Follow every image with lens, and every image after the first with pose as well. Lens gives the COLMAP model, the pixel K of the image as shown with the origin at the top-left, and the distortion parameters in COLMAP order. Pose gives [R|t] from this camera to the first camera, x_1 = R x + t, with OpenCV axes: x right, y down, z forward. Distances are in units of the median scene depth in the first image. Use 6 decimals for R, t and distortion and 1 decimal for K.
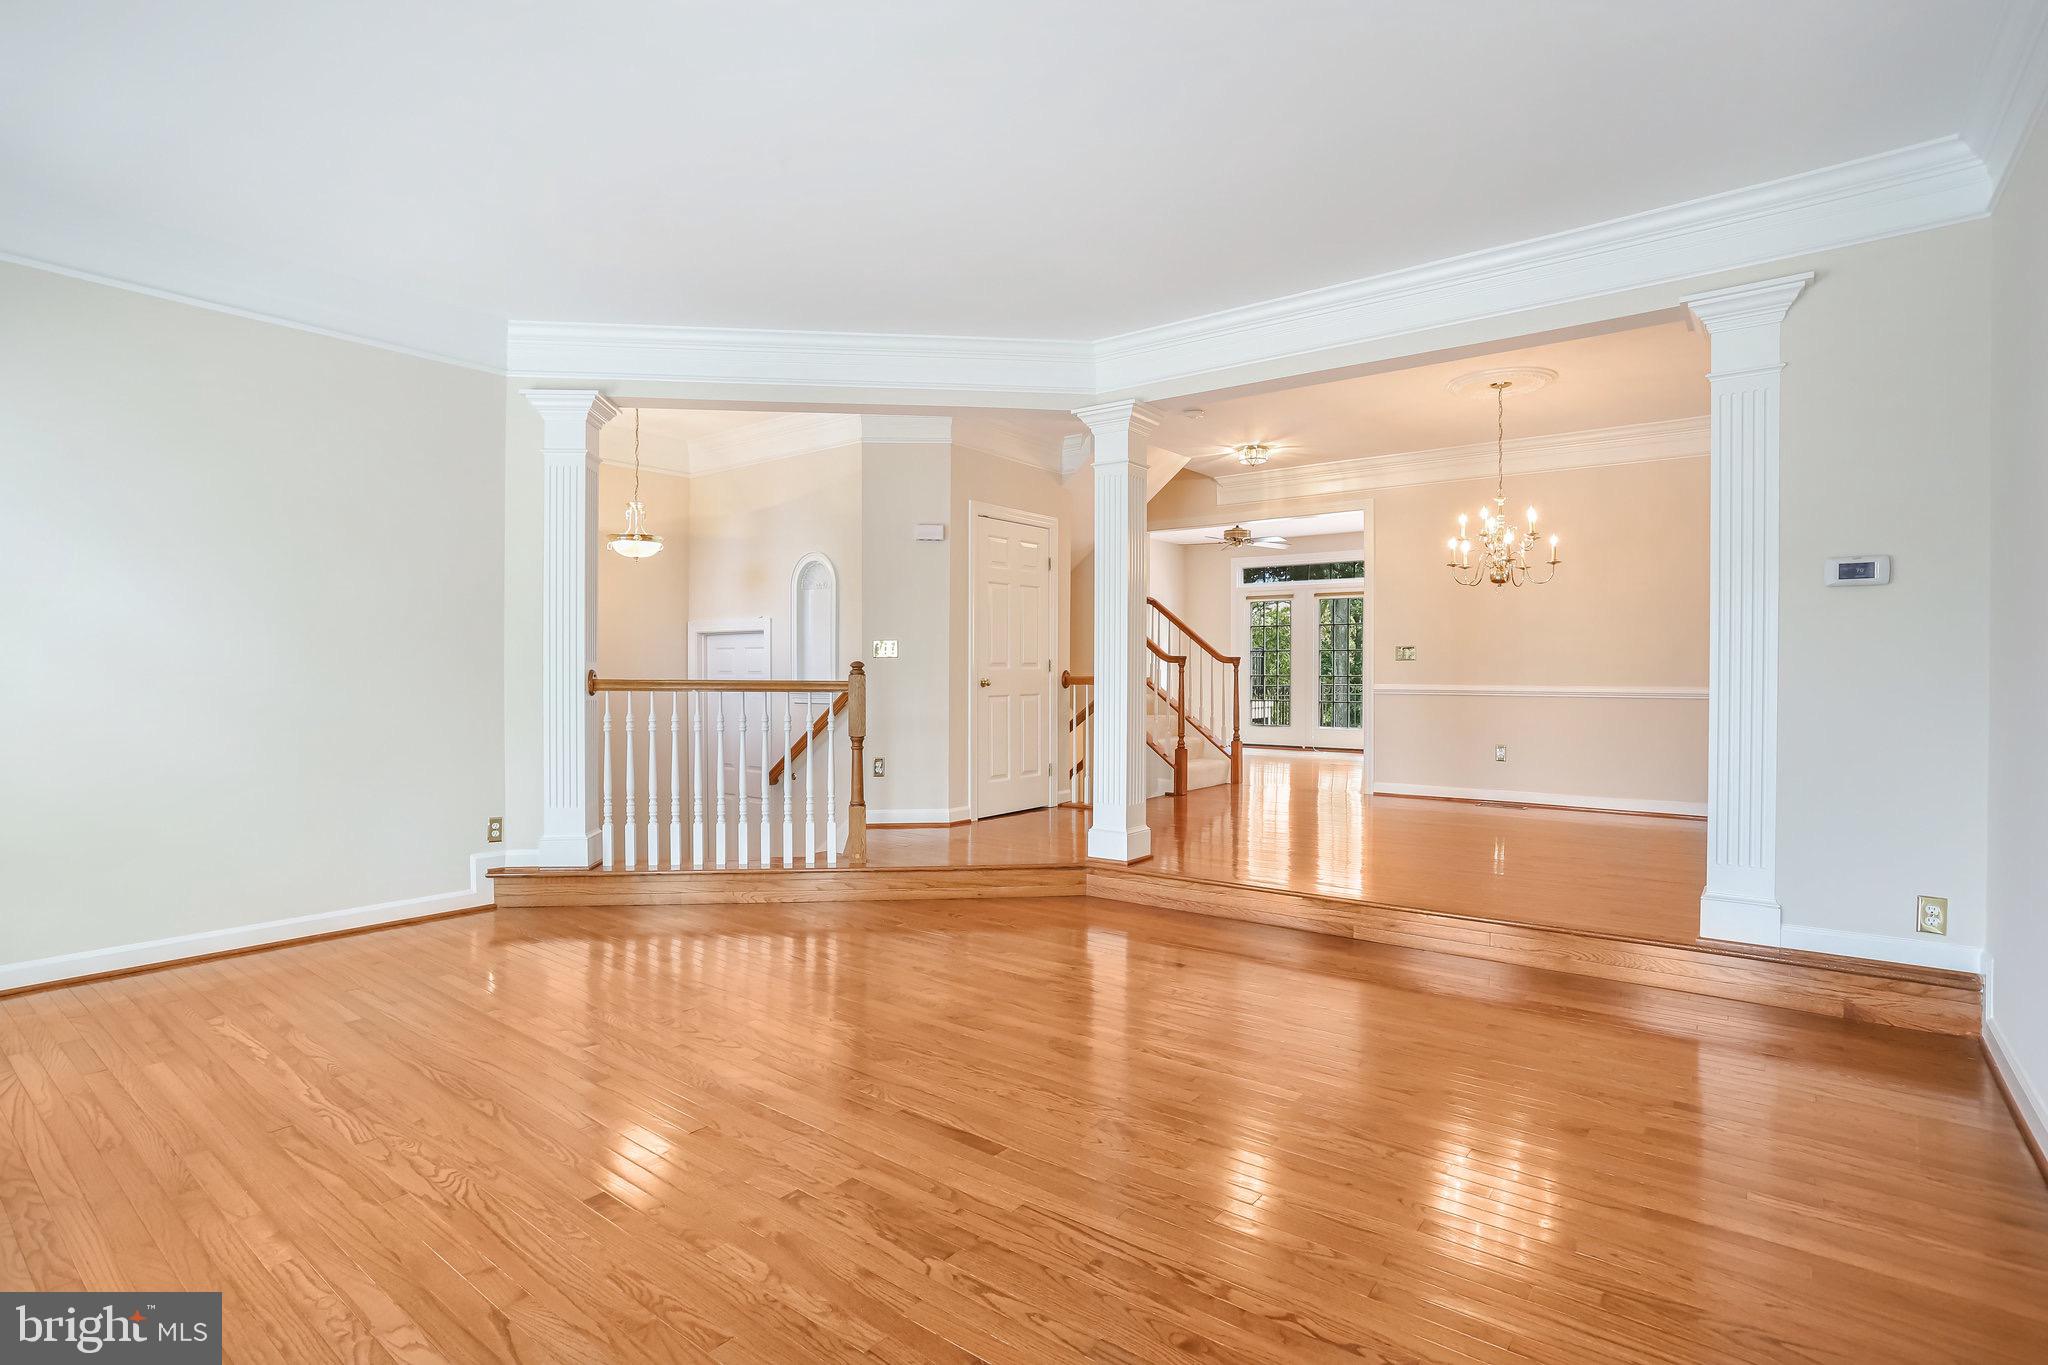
lens RADIAL K [[1006.6, 0, 1024.0], [0, 1006.6, 682.5], [0, 0, 1]] dist [-0.060008, 0.035423]
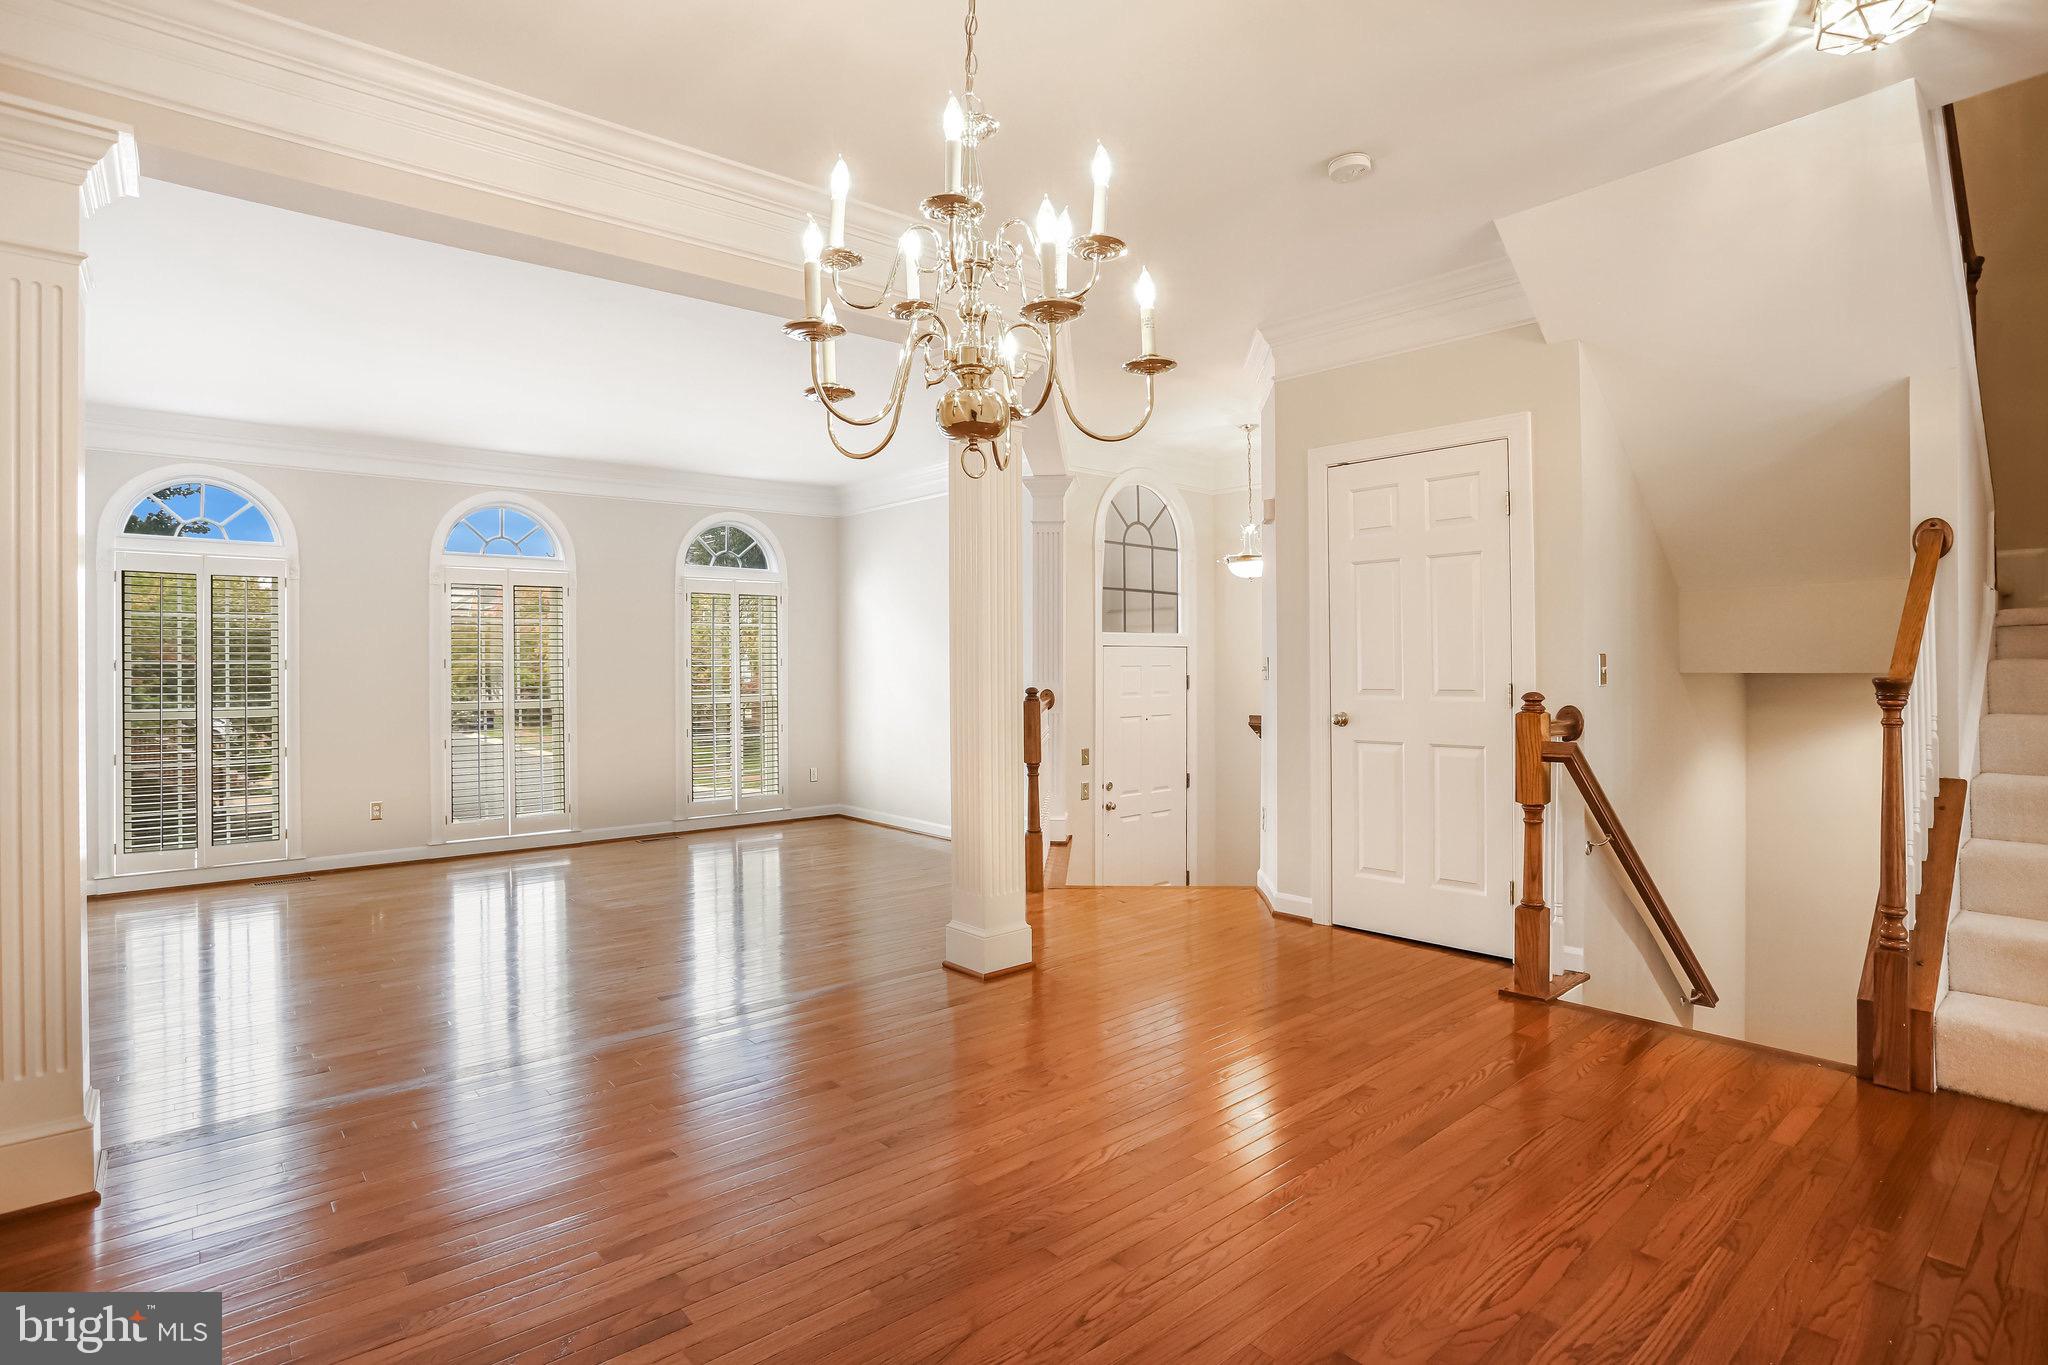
lens RADIAL K [[1033.5, 0, 1035.7], [0, 1033.5, 649.2], [0, 0, 1]] dist [-0.064901, 0.032855]
pose [[-0.197874, -0.012105, -0.980153, 0.547797], [-0.008523, 0.999907, -0.010628, -0.030516], [0.980191, 0.006250, -0.197958, 0.785492]]
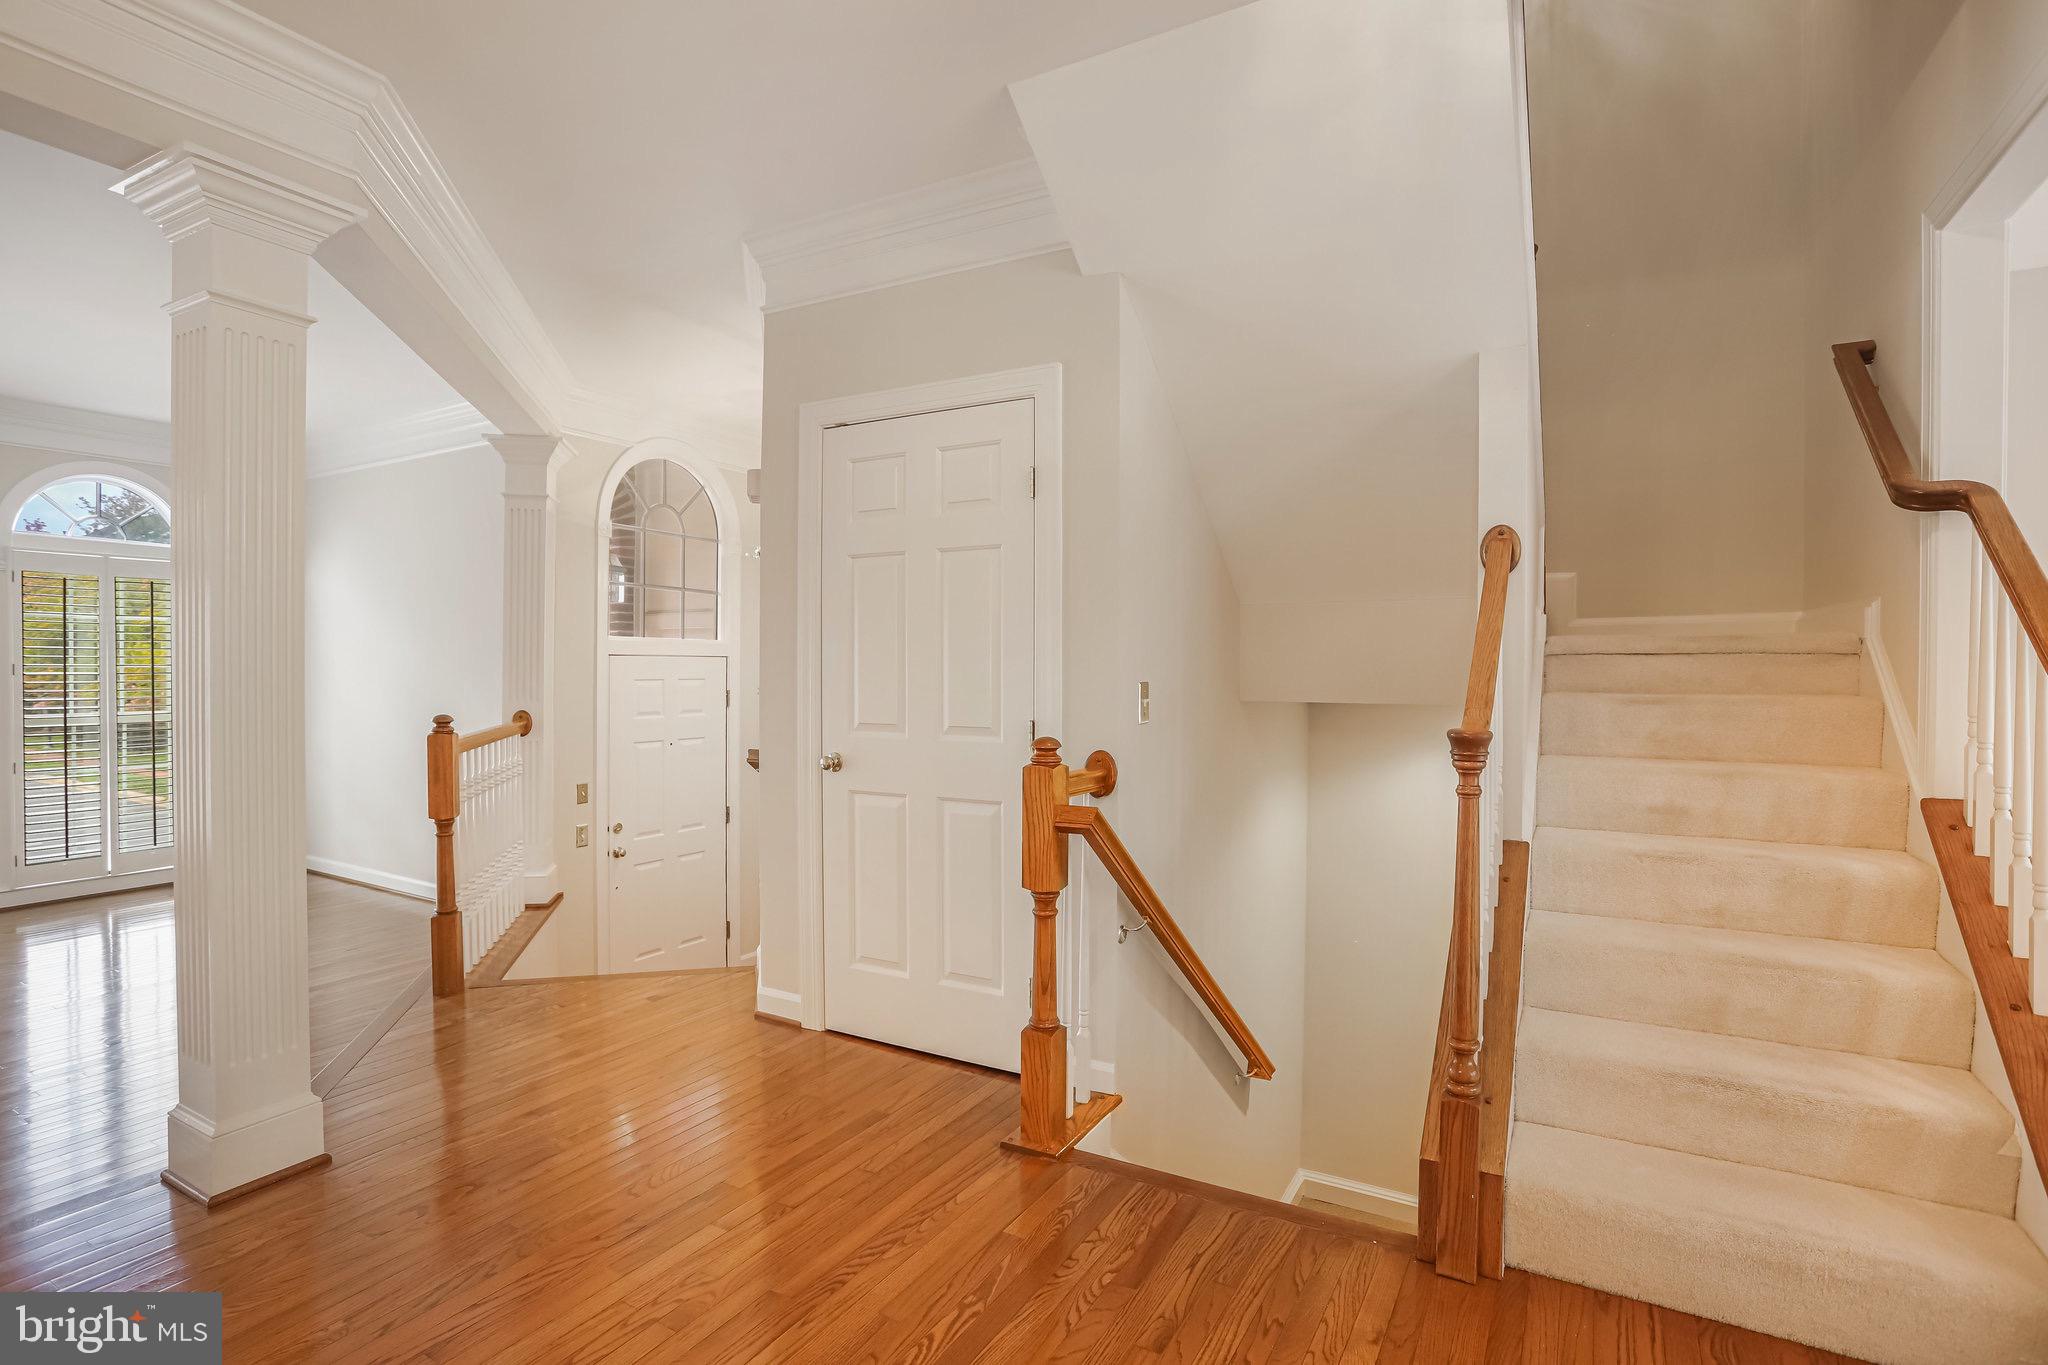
lens RADIAL K [[1022.5, 0, 1020.9], [0, 1022.5, 656.7], [0, 0, 1]] dist [-0.064170, 0.041170]
pose [[0.130129, -0.006655, -0.991475, 0.393206], [-0.019034, 0.999776, -0.009209, -0.040856], [0.991314, 0.020070, 0.129973, 0.858506]]
